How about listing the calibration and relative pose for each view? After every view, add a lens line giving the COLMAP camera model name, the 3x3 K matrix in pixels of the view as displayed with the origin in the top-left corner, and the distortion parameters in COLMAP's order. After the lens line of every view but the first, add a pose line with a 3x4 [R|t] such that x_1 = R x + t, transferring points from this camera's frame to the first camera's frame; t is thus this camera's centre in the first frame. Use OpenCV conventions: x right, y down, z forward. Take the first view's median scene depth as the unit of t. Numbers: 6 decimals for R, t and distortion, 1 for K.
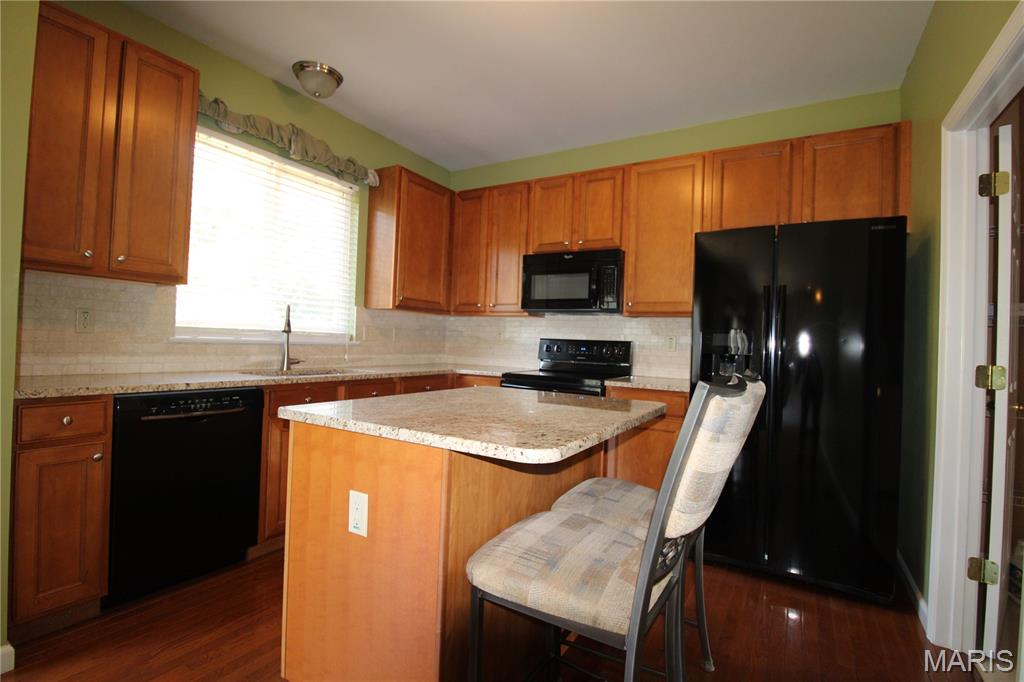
lens RADIAL K [[470.4, 0, 512.0], [0, 470.4, 341.0], [0, 0, 1]] dist [-0.021928, -0.000280]
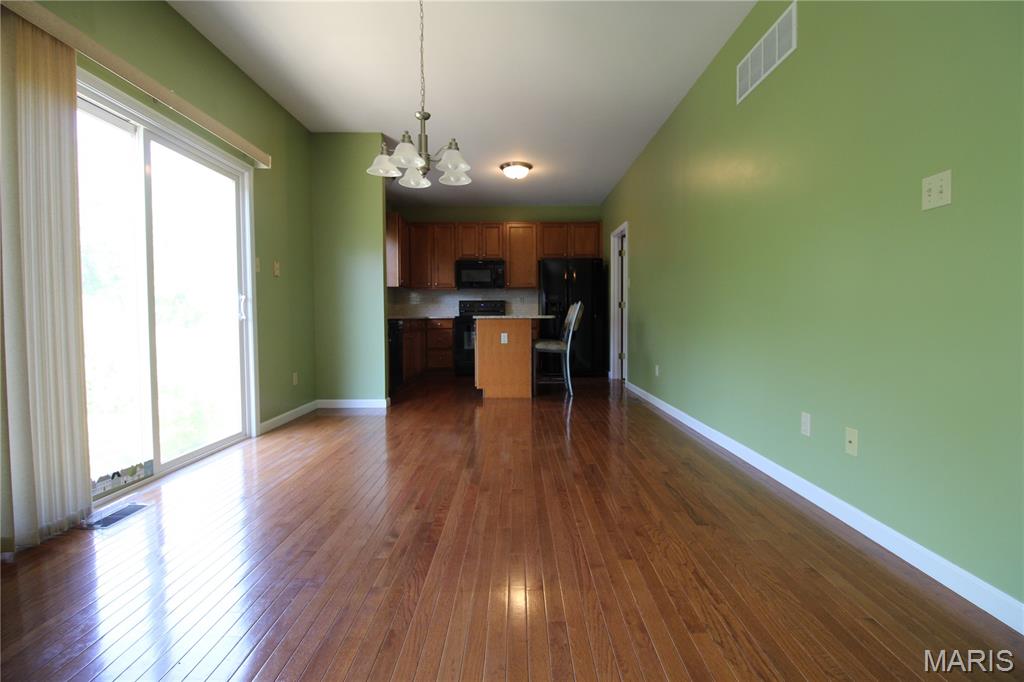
lens RADIAL K [[470.4, 0, 512.0], [0, 470.4, 341.0], [0, 0, 1]] dist [-0.021928, -0.000280]
pose [[0.855839, -0.063706, 0.513305, -0.918945], [0.033756, 0.997150, 0.067474, 0.044843], [-0.516140, -0.040420, 0.855550, -0.982569]]
